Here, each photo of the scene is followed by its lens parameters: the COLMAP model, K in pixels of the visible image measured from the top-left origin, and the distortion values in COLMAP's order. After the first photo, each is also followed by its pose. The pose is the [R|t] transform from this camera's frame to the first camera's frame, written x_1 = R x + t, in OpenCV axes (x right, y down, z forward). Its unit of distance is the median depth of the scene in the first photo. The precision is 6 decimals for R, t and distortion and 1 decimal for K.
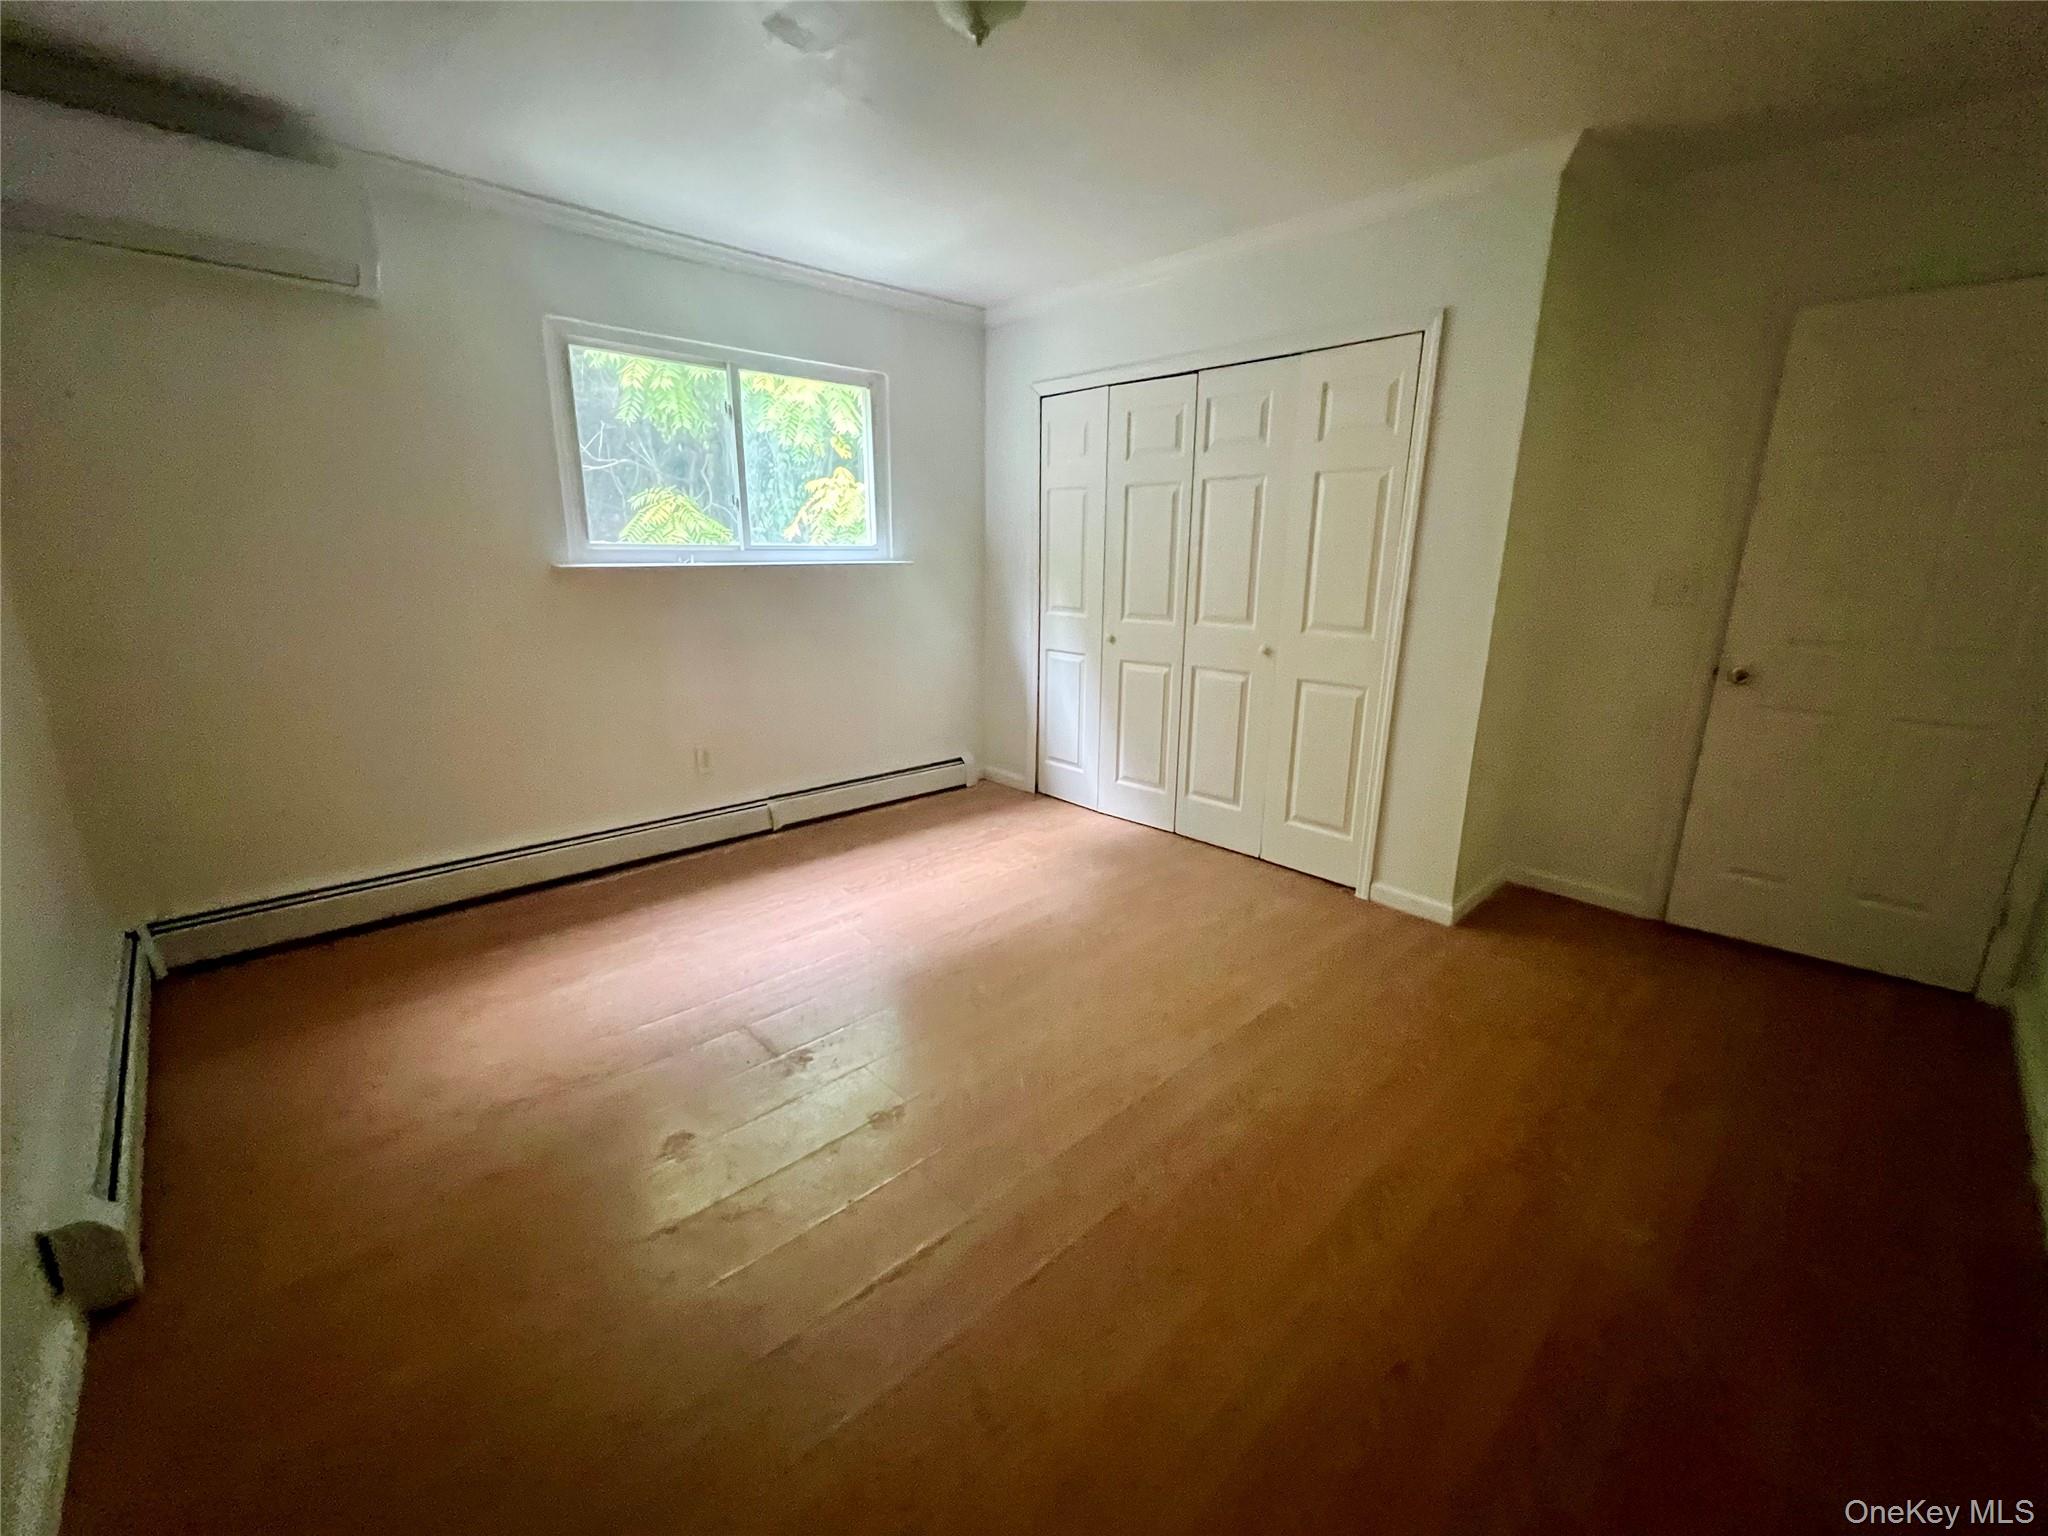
lens RADIAL K [[844.7, 0, 1015.5], [0, 844.7, 764.3], [0, 0, 1]] dist [-0.000619, -0.000238]
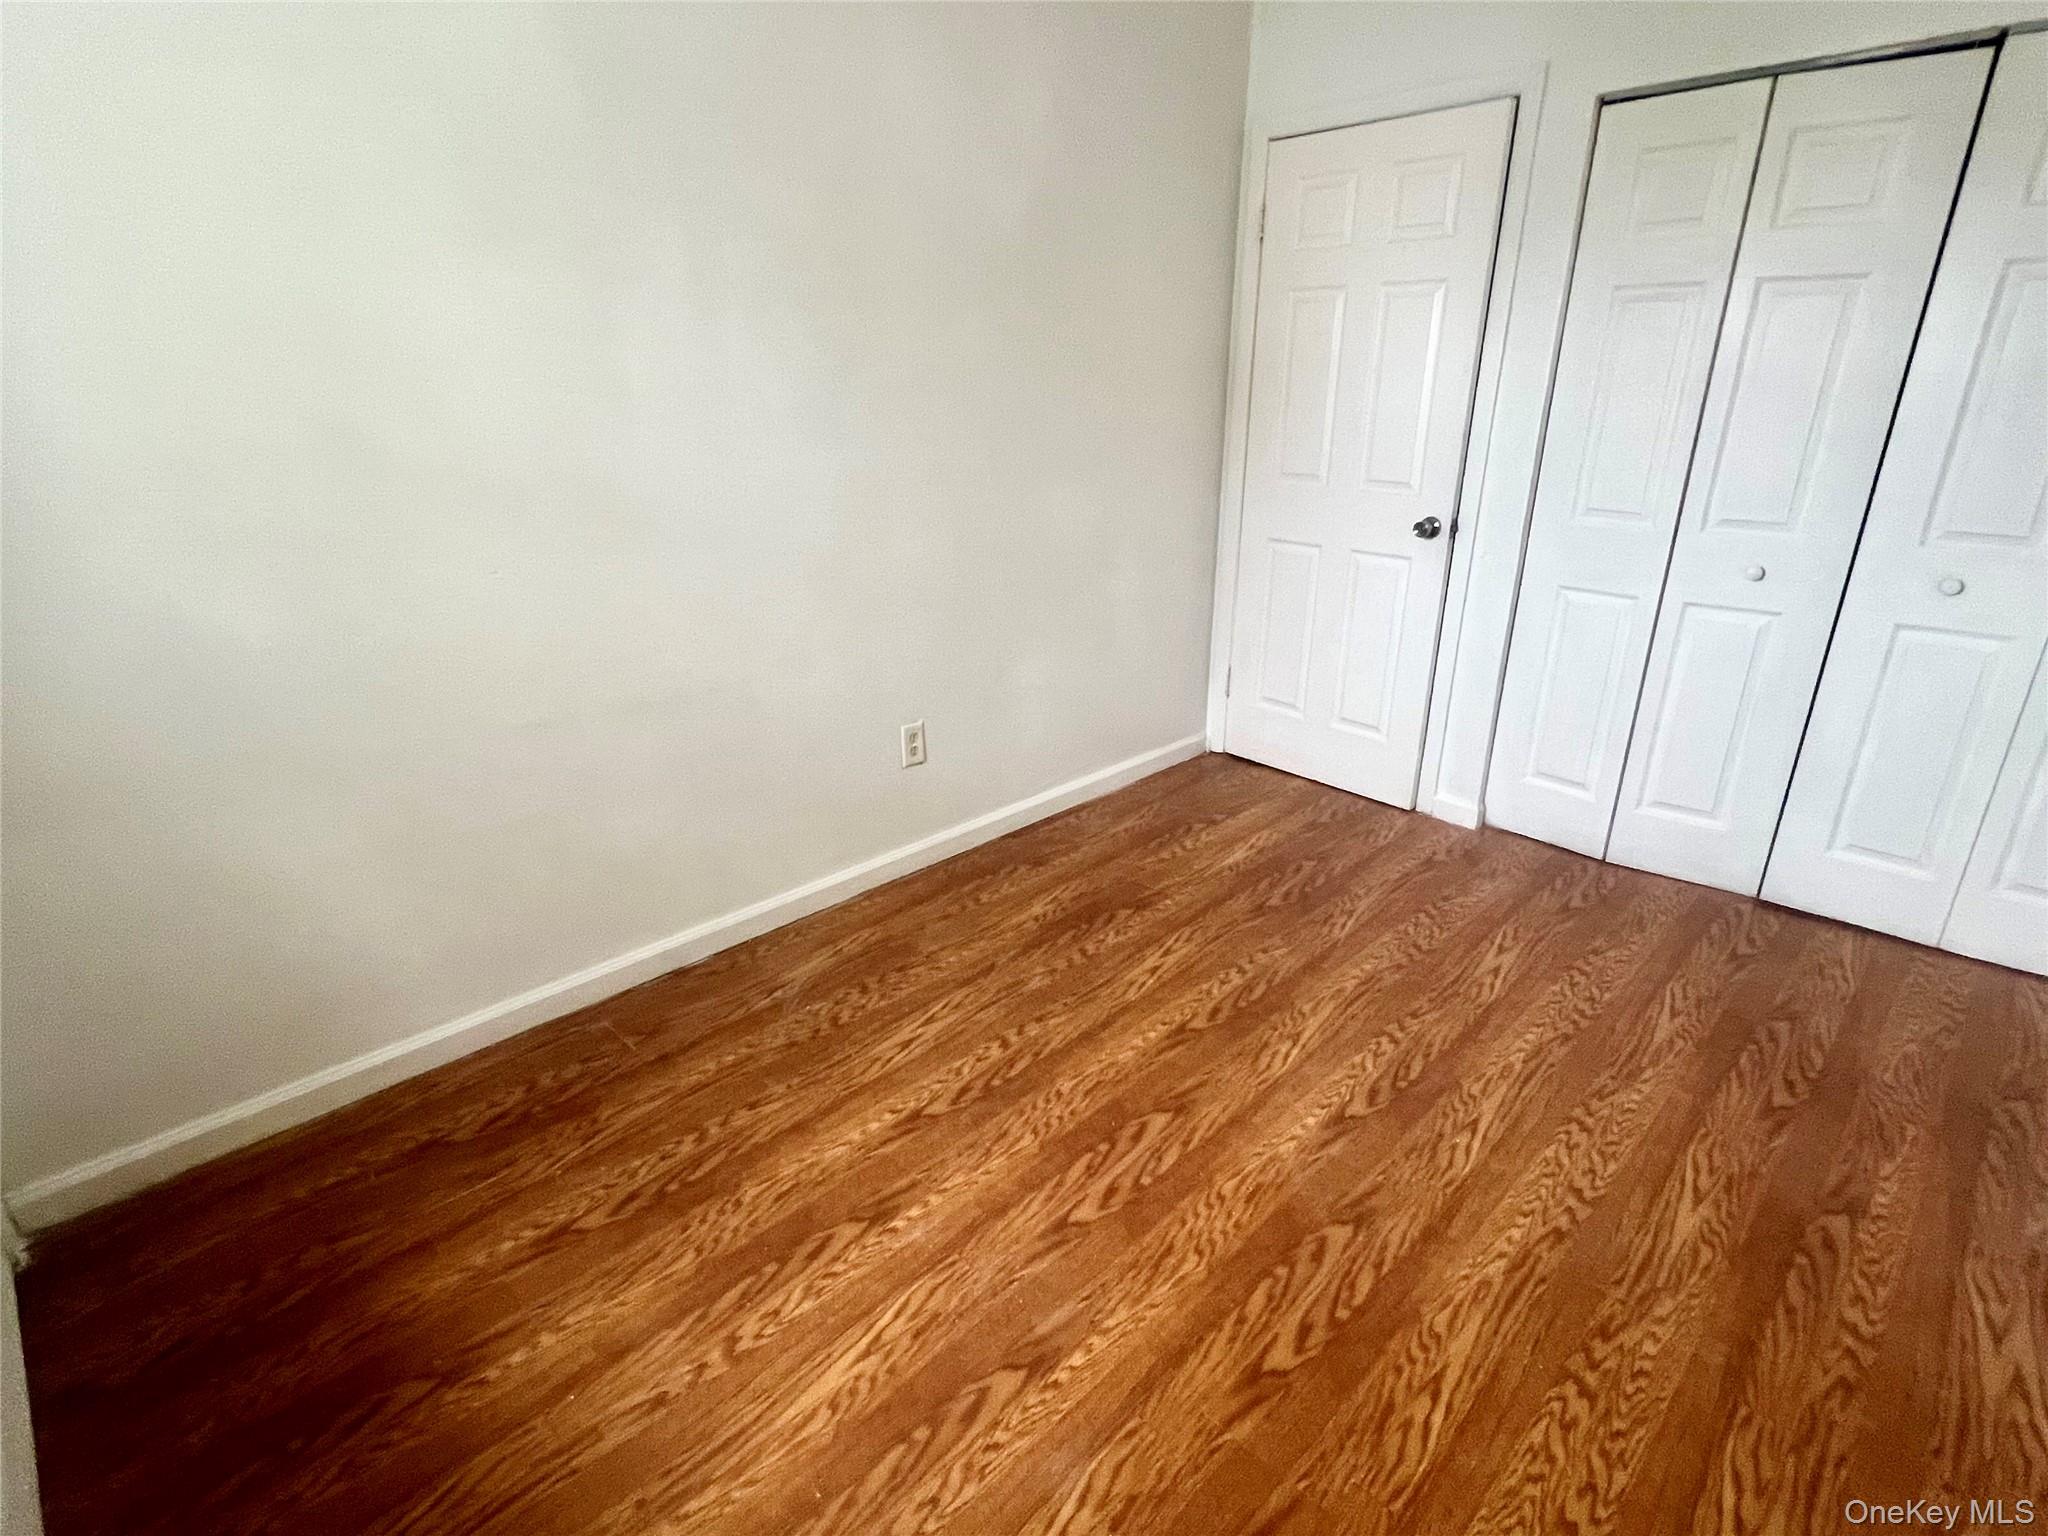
lens RADIAL K [[999.1, 0, 1034.0], [0, 999.1, 769.0], [0, 0, 1]] dist [-0.002489, -0.000191]
pose [[0.999105, -0.022006, 0.036133, -0.330245], [0.018215, 0.994609, 0.102085, -0.089637], [-0.038184, -0.101335, 0.994119, 0.340665]]
